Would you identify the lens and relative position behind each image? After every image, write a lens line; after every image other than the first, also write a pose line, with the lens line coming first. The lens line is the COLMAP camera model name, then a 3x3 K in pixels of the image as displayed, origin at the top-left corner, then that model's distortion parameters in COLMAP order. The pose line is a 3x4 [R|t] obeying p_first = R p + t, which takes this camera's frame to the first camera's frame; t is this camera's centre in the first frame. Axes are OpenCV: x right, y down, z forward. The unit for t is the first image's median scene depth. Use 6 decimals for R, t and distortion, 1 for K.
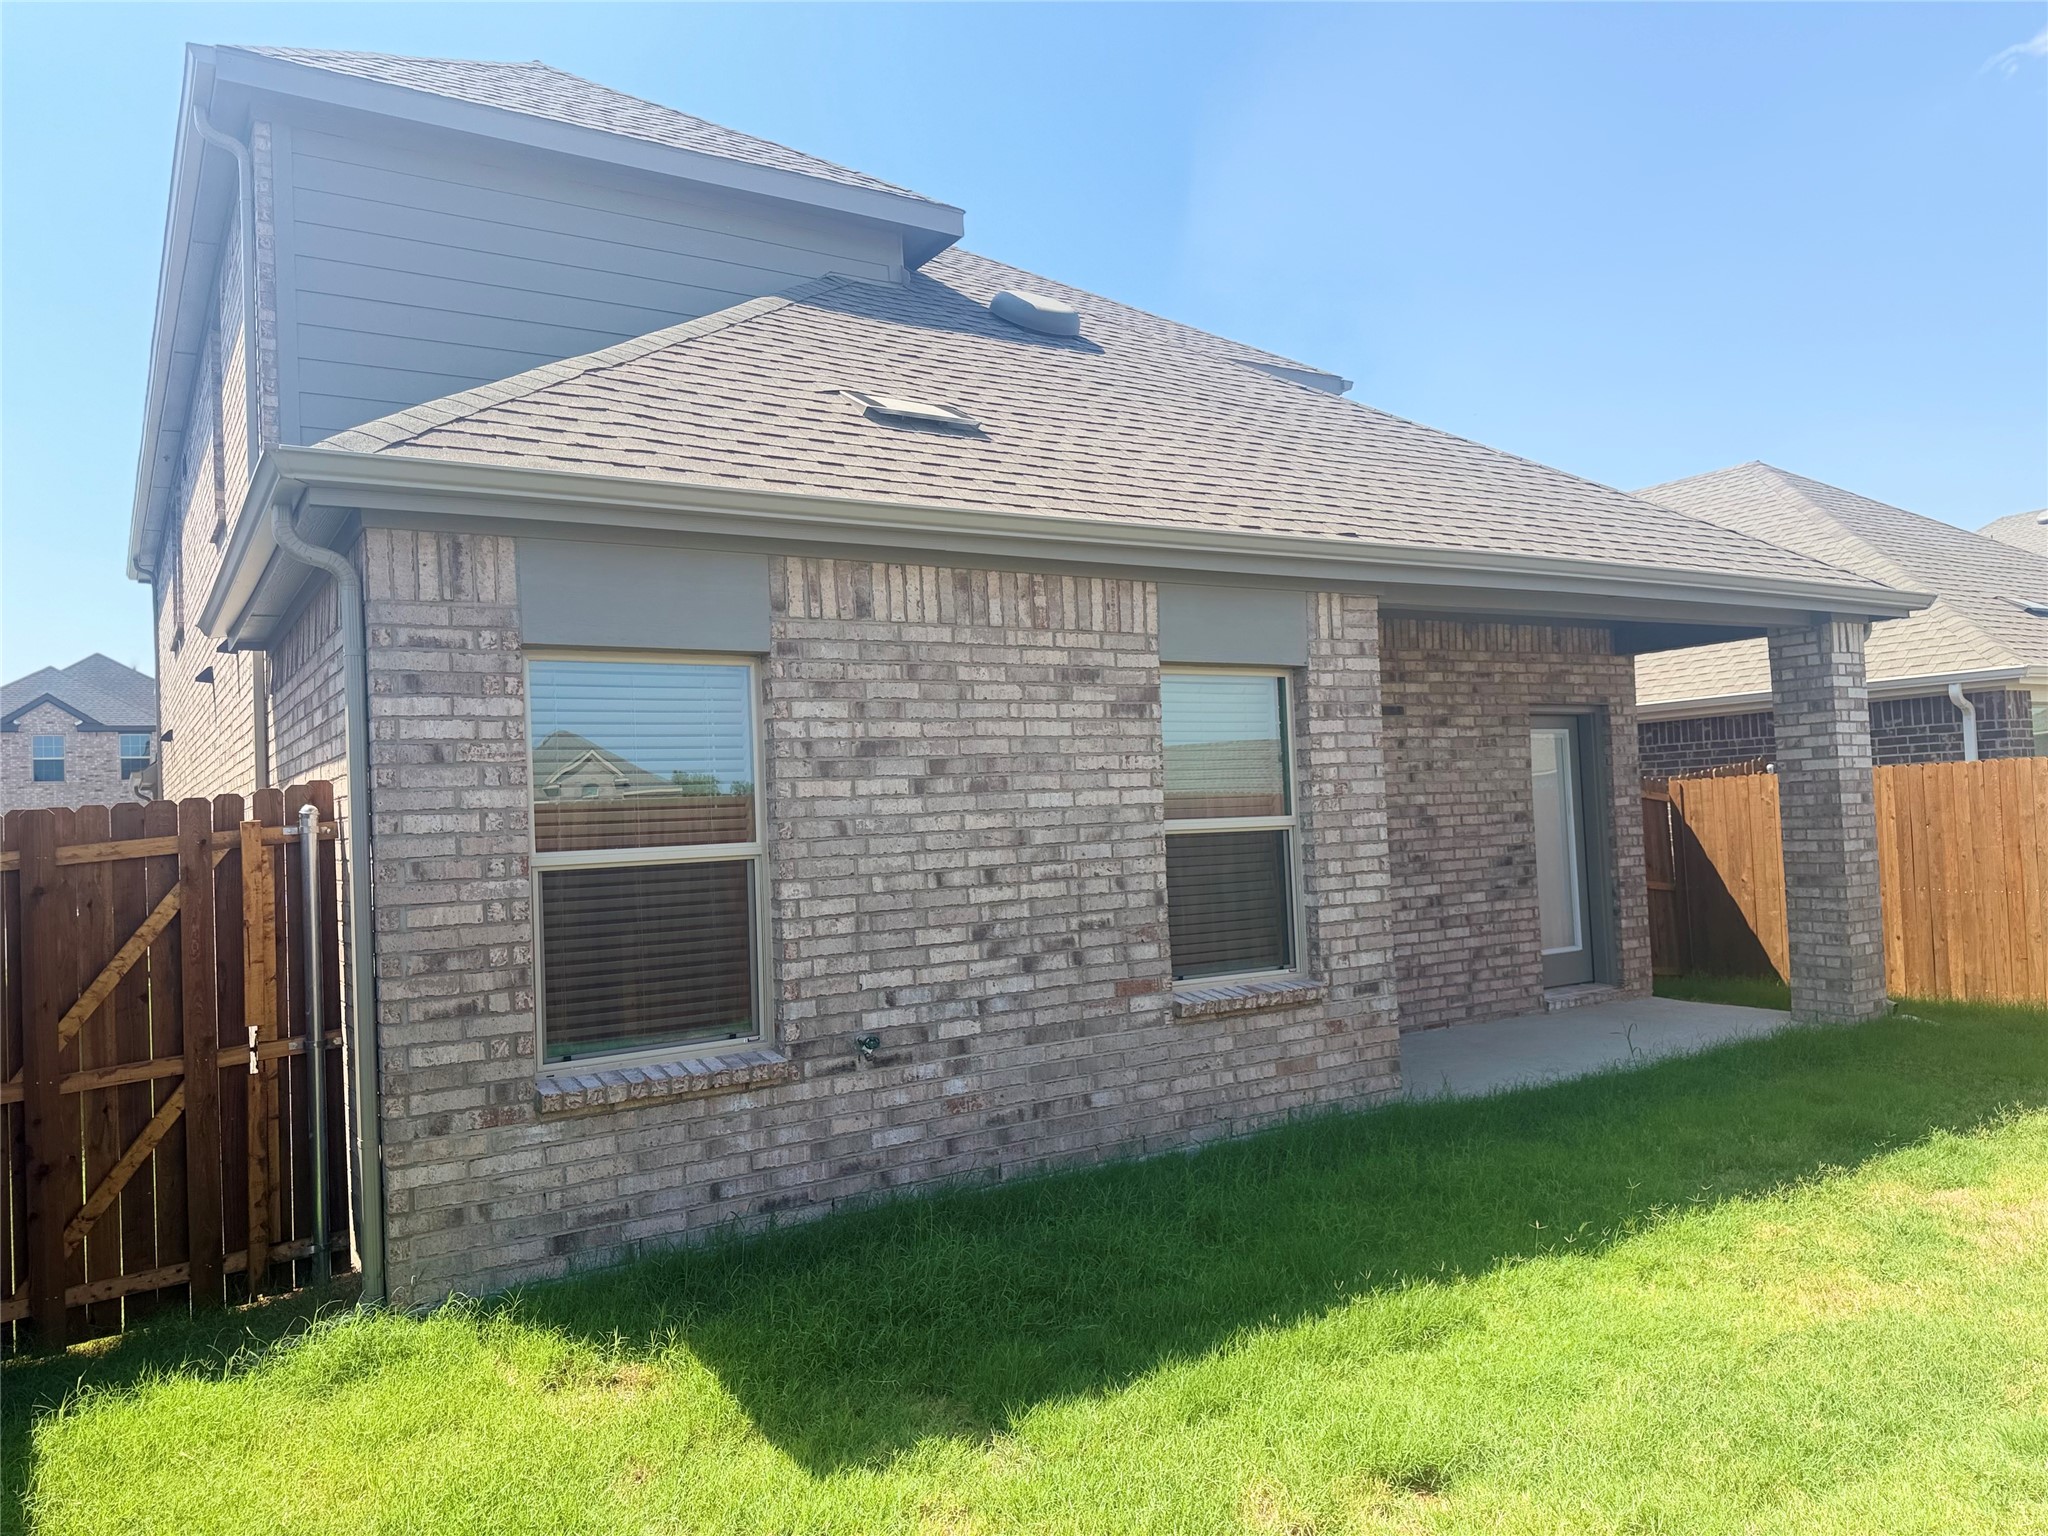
lens RADIAL K [[1435.3, 0, 1024.4], [0, 1435.3, 745.3], [0, 0, 1]] dist [0.025494, -0.050325]
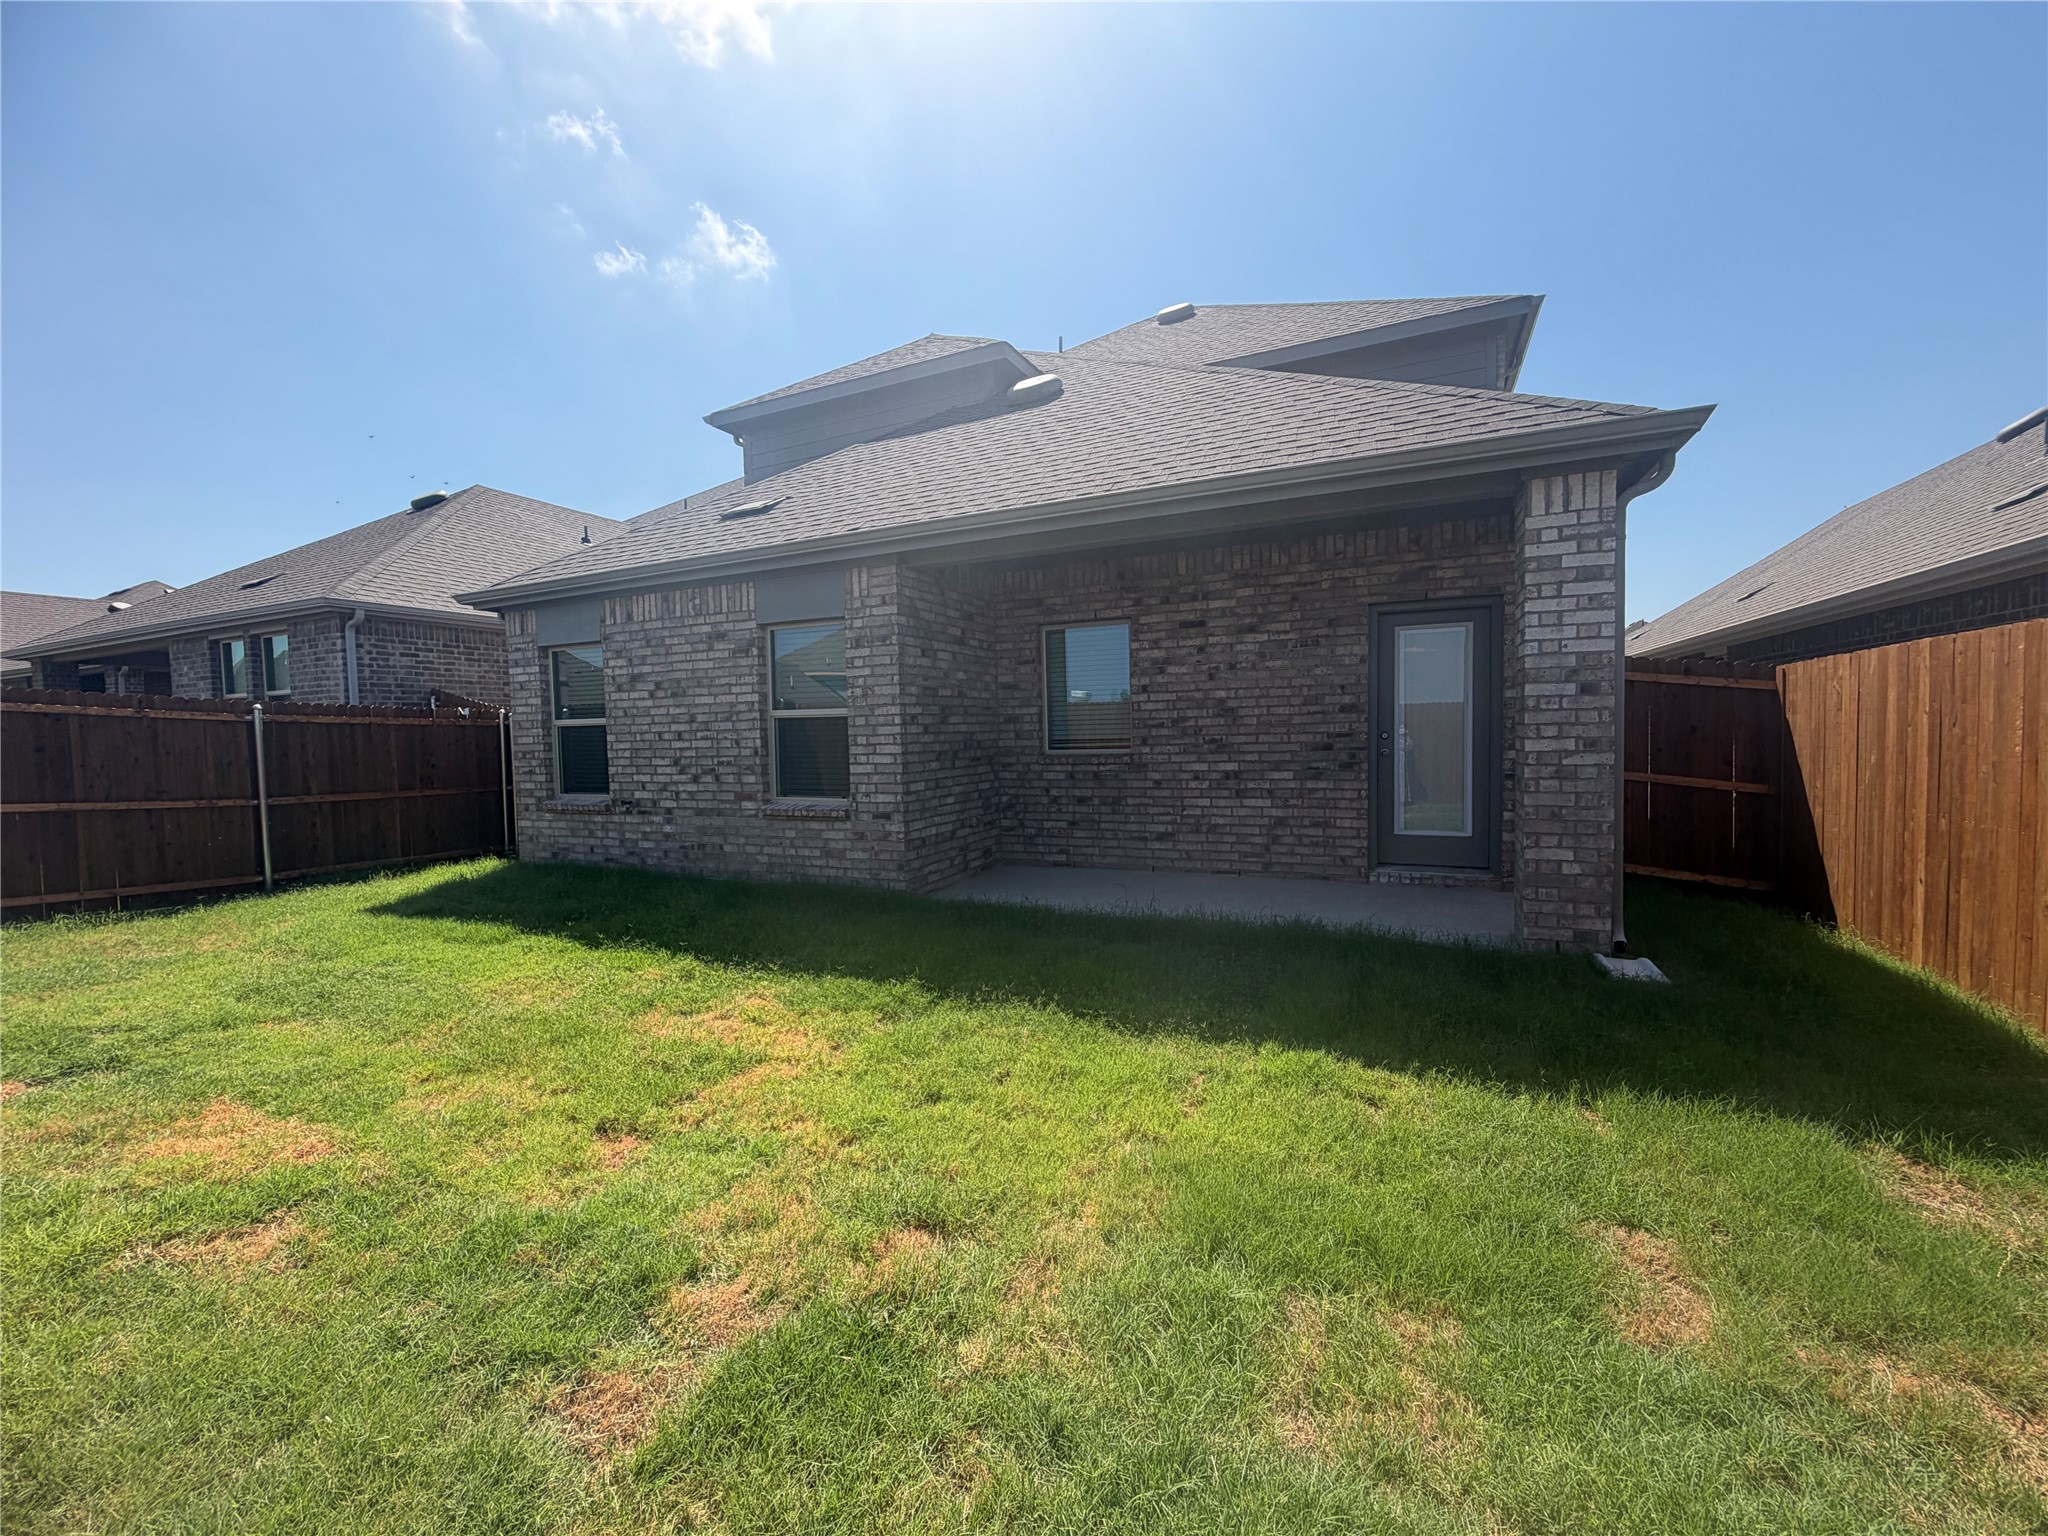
lens RADIAL K [[819.3, 0, 1023.4], [0, 819.3, 770.1], [0, 0, 1]] dist [-0.018050, -0.000089]
pose [[0.547991, 0.071711, -0.833405, 1.117876], [0.042771, 0.992613, 0.113533, 0.021937], [0.835390, -0.097861, 0.540876, 0.666716]]
